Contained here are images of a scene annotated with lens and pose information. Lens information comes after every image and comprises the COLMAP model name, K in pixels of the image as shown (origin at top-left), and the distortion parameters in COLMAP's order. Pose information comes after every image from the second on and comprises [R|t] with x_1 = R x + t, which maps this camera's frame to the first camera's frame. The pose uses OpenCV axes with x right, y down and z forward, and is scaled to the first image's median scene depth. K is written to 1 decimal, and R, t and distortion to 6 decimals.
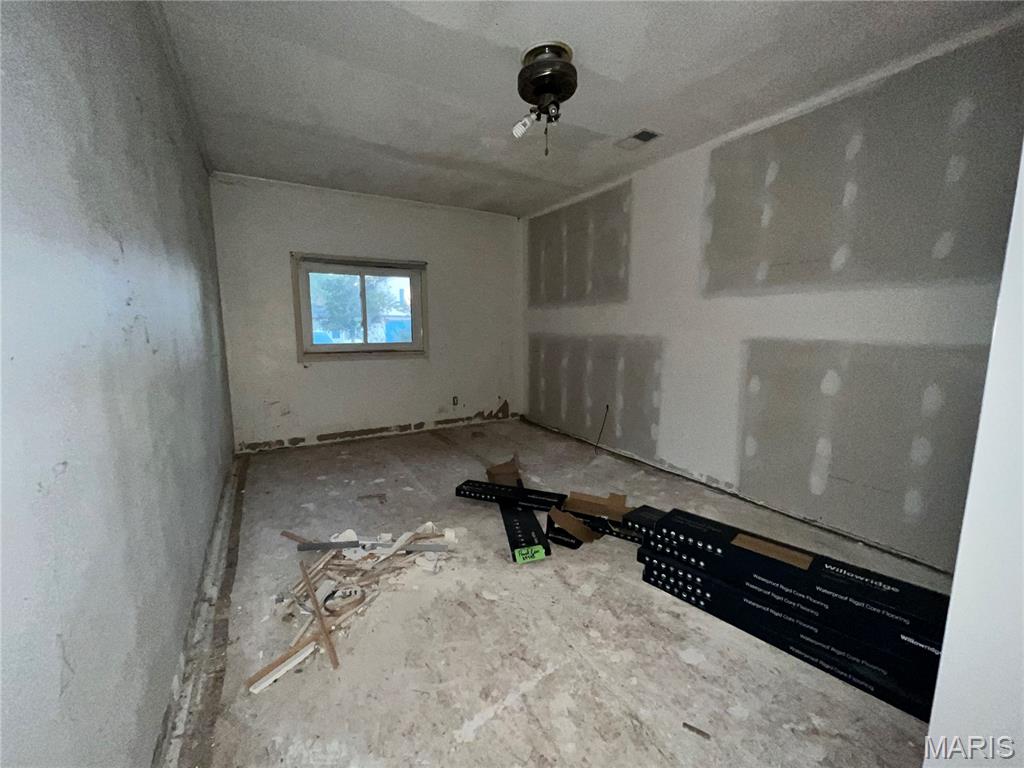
lens RADIAL K [[419.4, 0, 512.0], [0, 419.4, 384.0], [0, 0, 1]] dist [-0.000570, -0.000076]
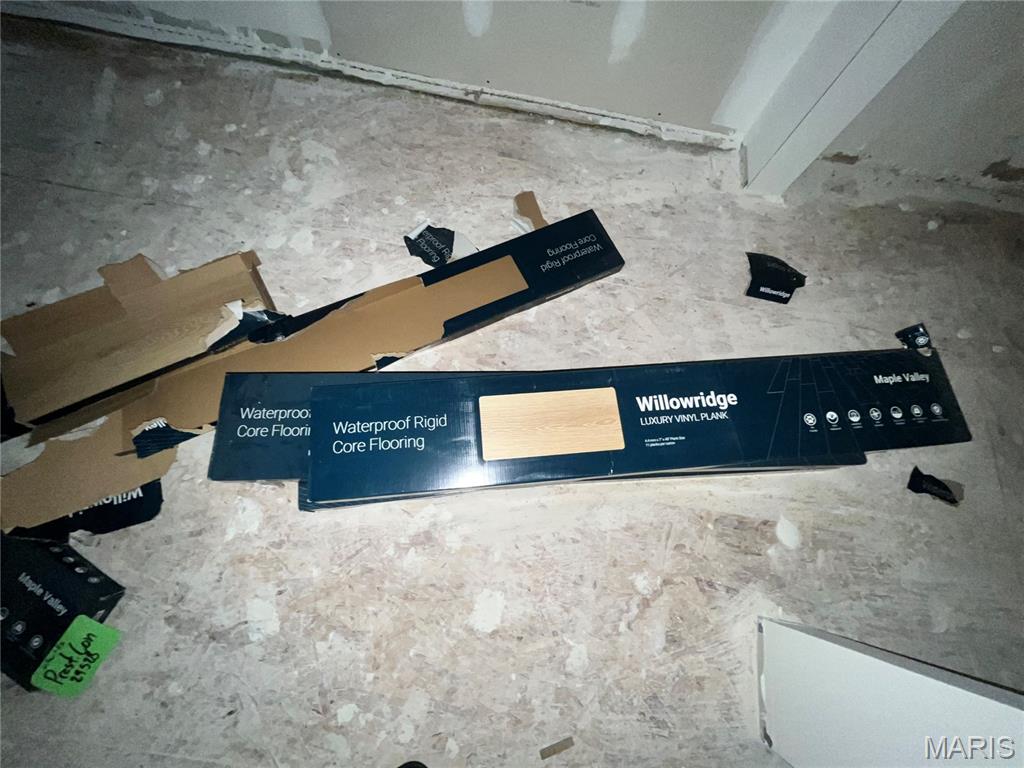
lens RADIAL K [[419.4, 0, 512.0], [0, 419.4, 384.0], [0, 0, 1]] dist [-0.000570, -0.000076]
pose [[0.635255, -0.724701, 0.266945, 0.510191], [0.035599, 0.372759, 0.927245, -0.059805], [-0.771481, -0.579534, 0.262596, 0.963893]]
